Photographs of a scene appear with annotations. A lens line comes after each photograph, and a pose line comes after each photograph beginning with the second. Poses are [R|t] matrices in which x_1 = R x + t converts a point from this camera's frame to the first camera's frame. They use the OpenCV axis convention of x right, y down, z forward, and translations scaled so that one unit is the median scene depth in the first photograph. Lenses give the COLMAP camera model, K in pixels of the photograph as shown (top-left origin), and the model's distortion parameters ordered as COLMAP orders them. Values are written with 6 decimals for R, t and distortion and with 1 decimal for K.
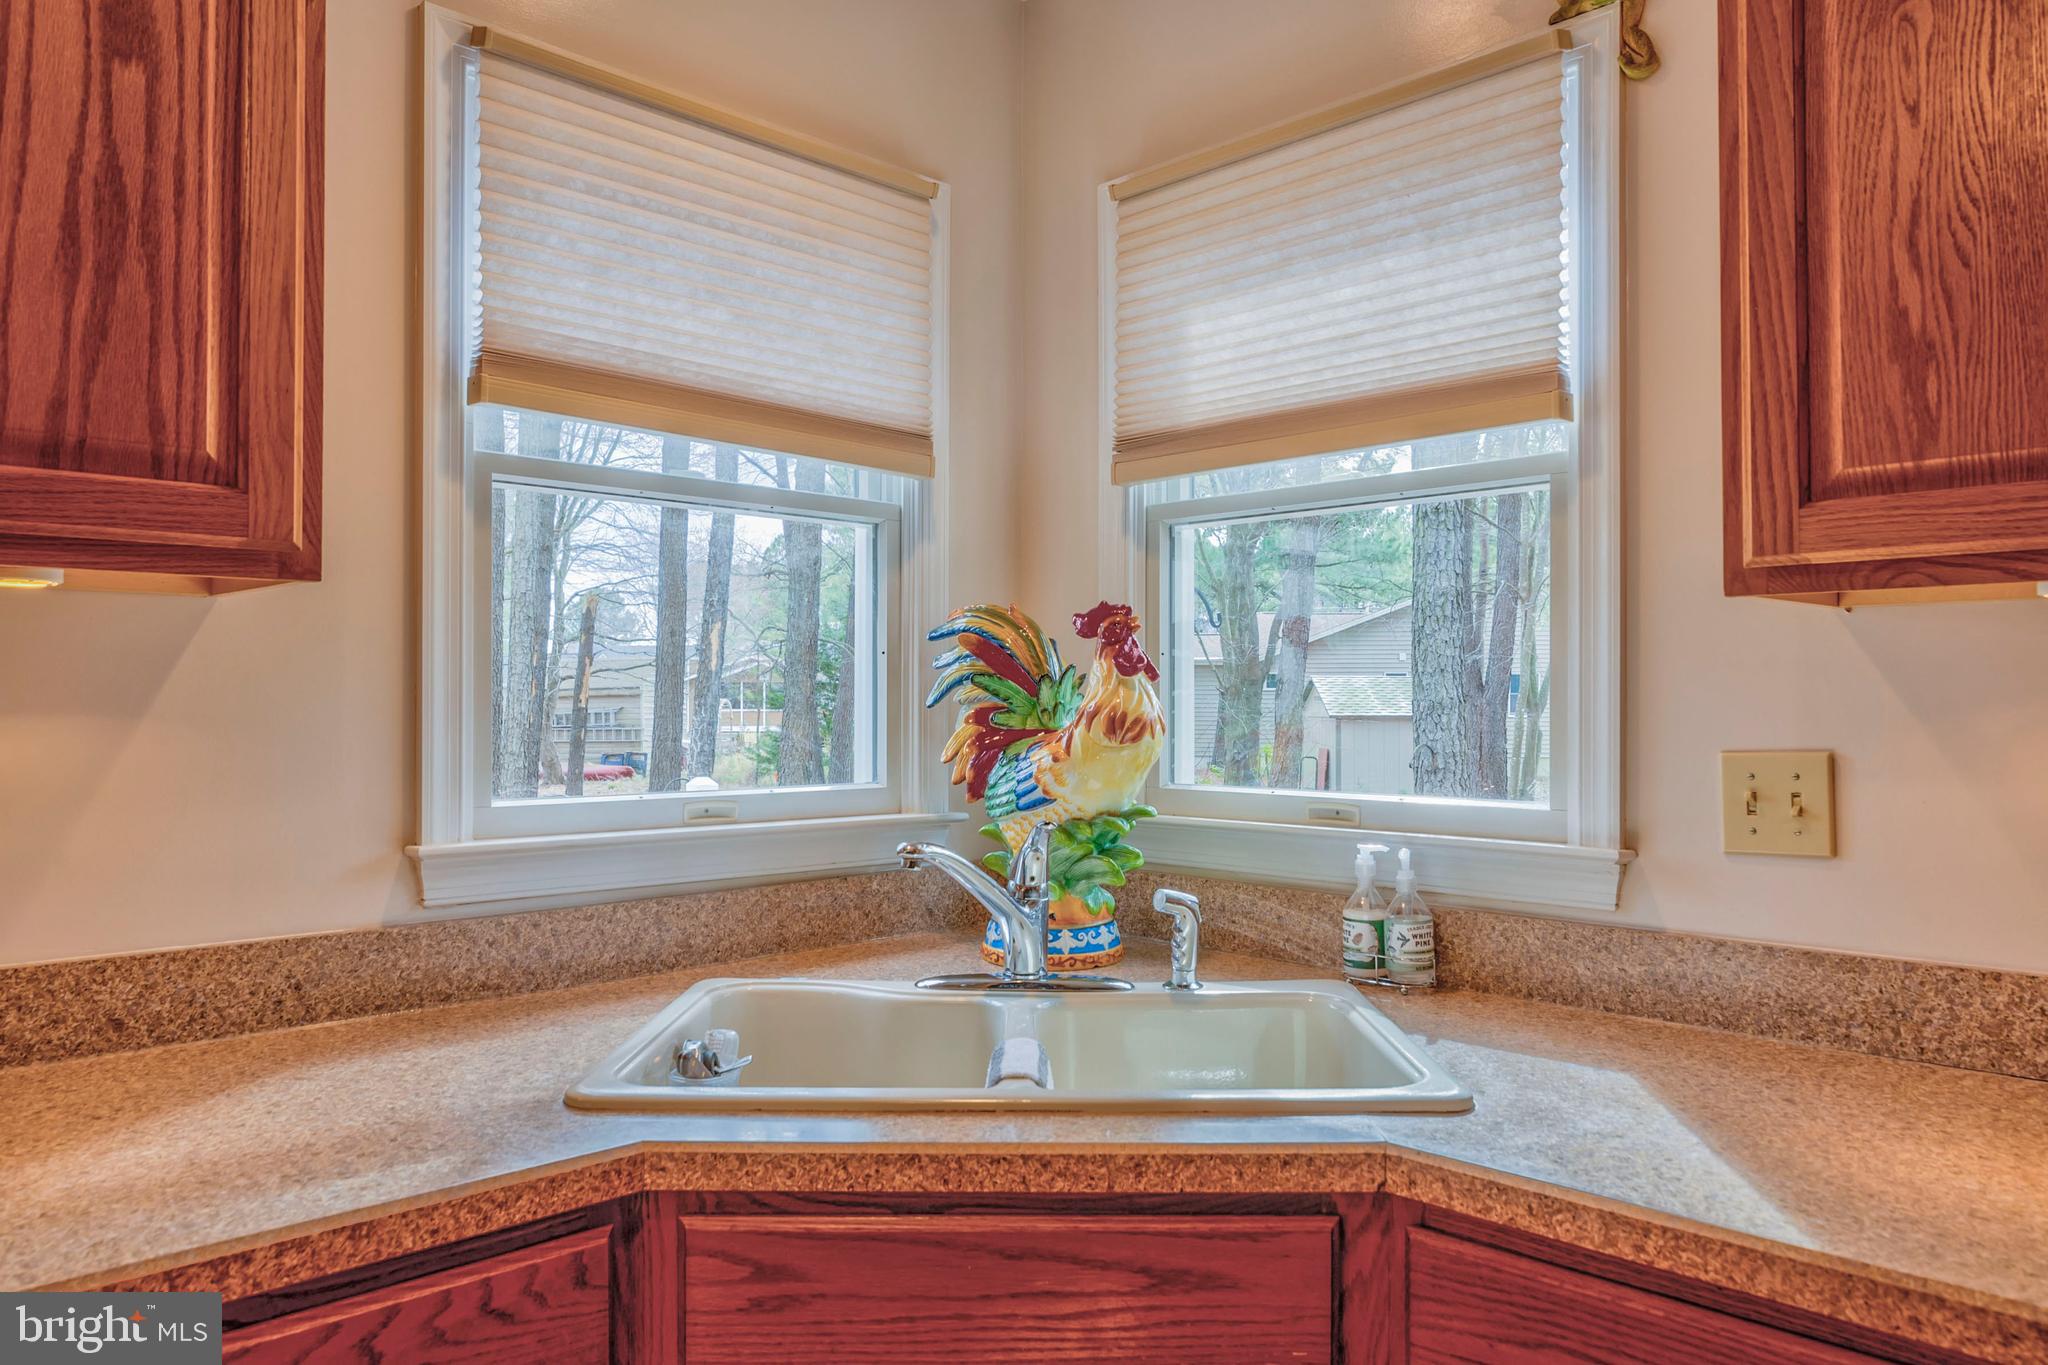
lens RADIAL K [[1426.6, 0, 1031.6], [0, 1426.6, 680.7], [0, 0, 1]] dist [-0.007146, 0.003844]
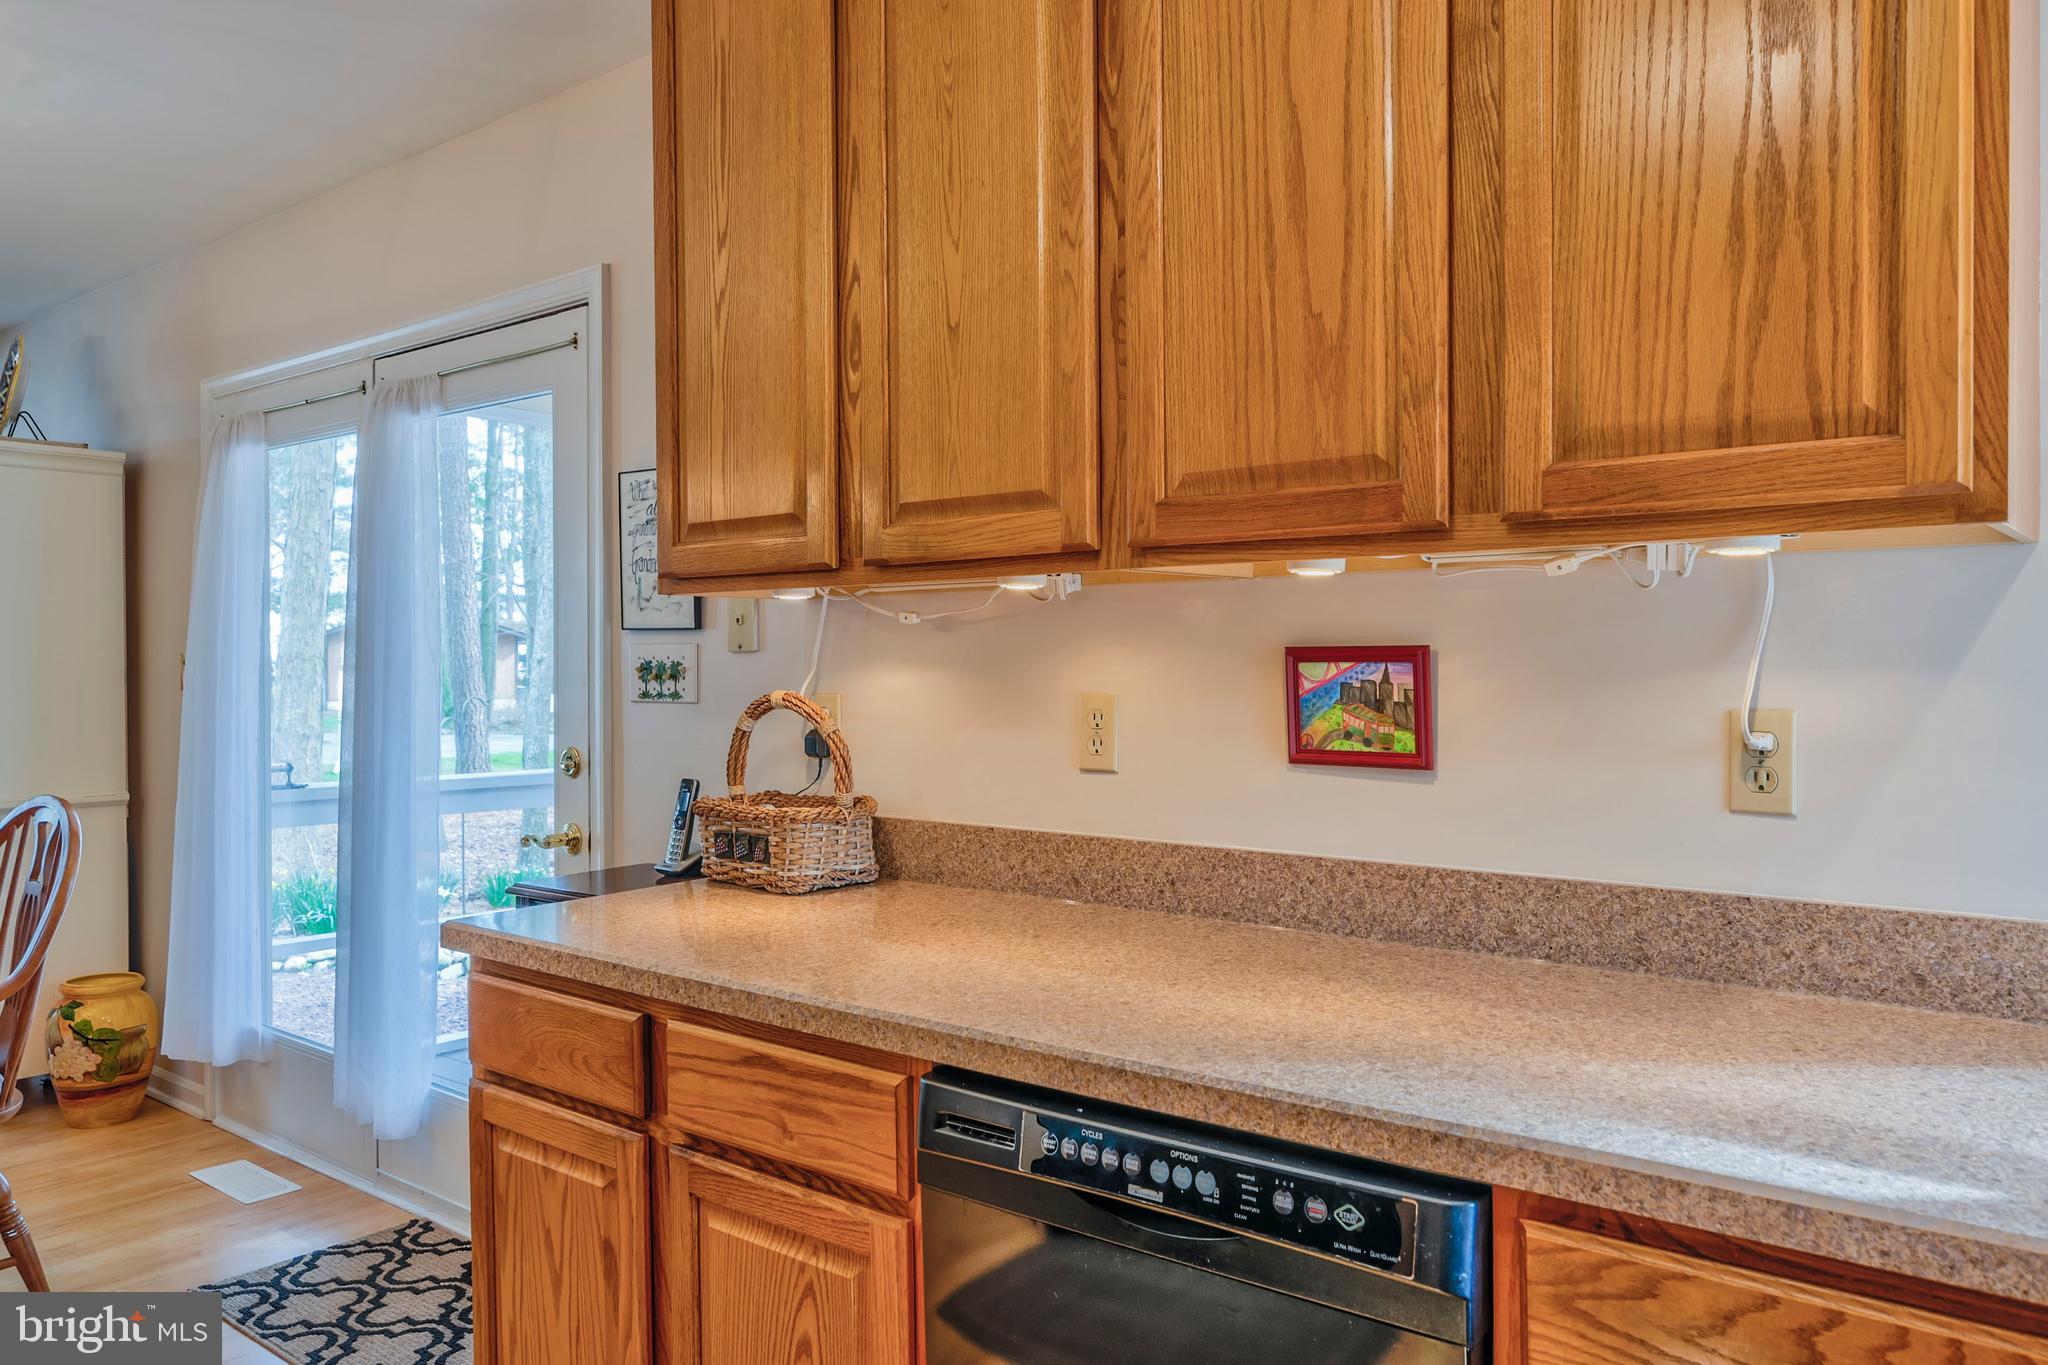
lens RADIAL K [[1426.6, 0, 1028.8], [0, 1426.6, 679.2], [0, 0, 1]] dist [-0.007146, 0.003844]
pose [[0.134062, 0.010137, -0.990921, 0.373945], [0.021234, 0.999689, 0.013100, 0.004610], [0.990745, -0.022797, 0.133805, 0.346333]]
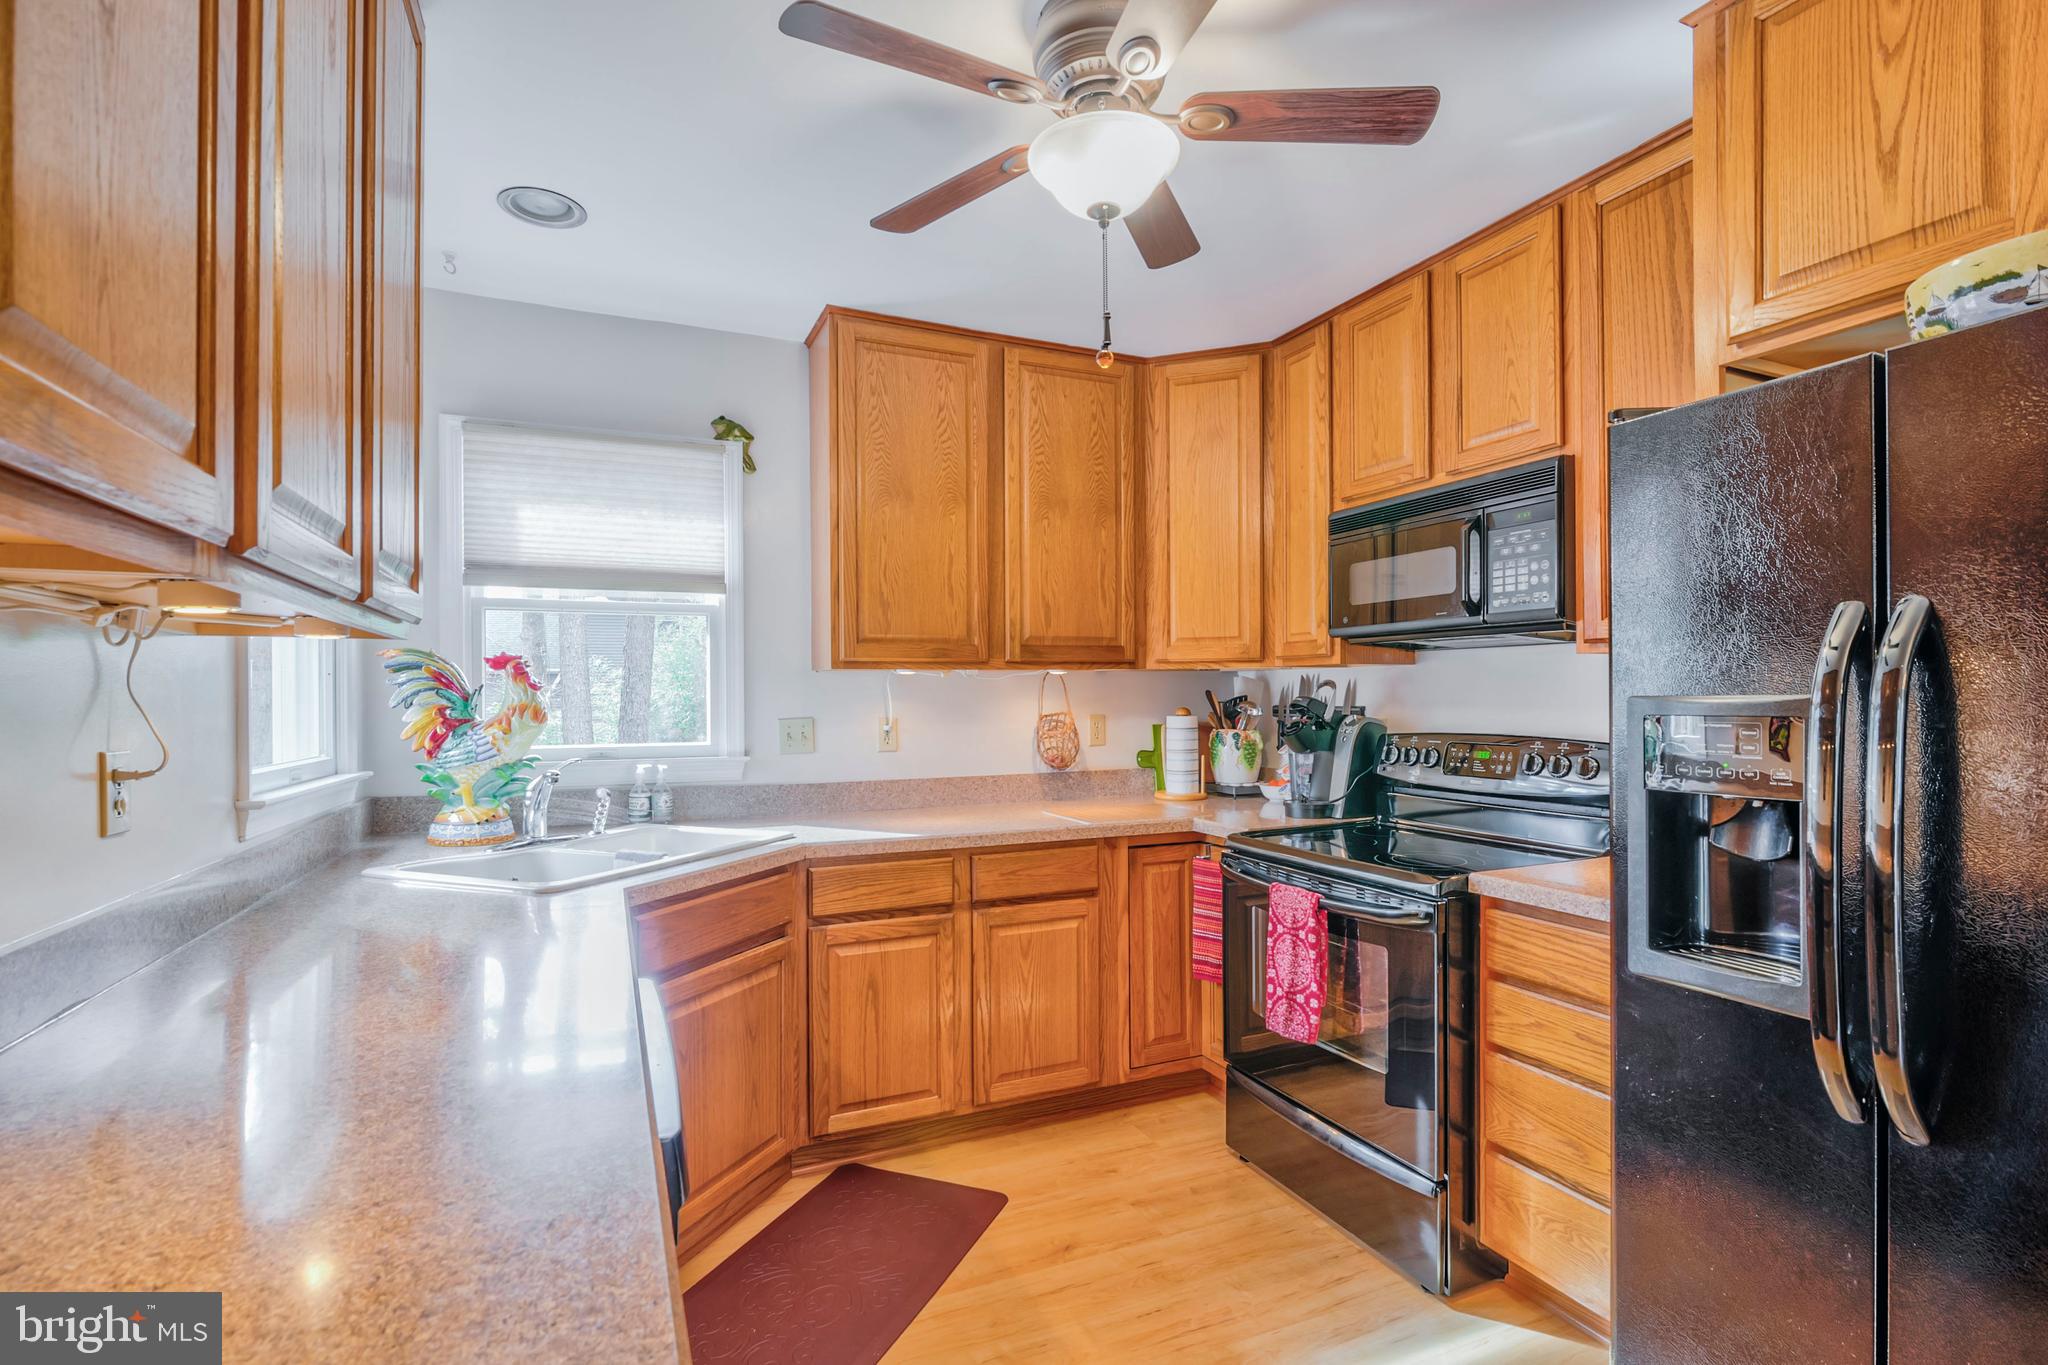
lens RADIAL K [[941.7, 0, 1017.4], [0, 941.7, 704.5], [0, 0, 1]] dist [-0.011405, -0.000231]
pose [[0.363724, -0.009330, 0.931460, -0.547527], [-0.007851, 0.999884, 0.013081, -0.004227], [-0.931474, -0.012071, 0.363608, -0.067679]]
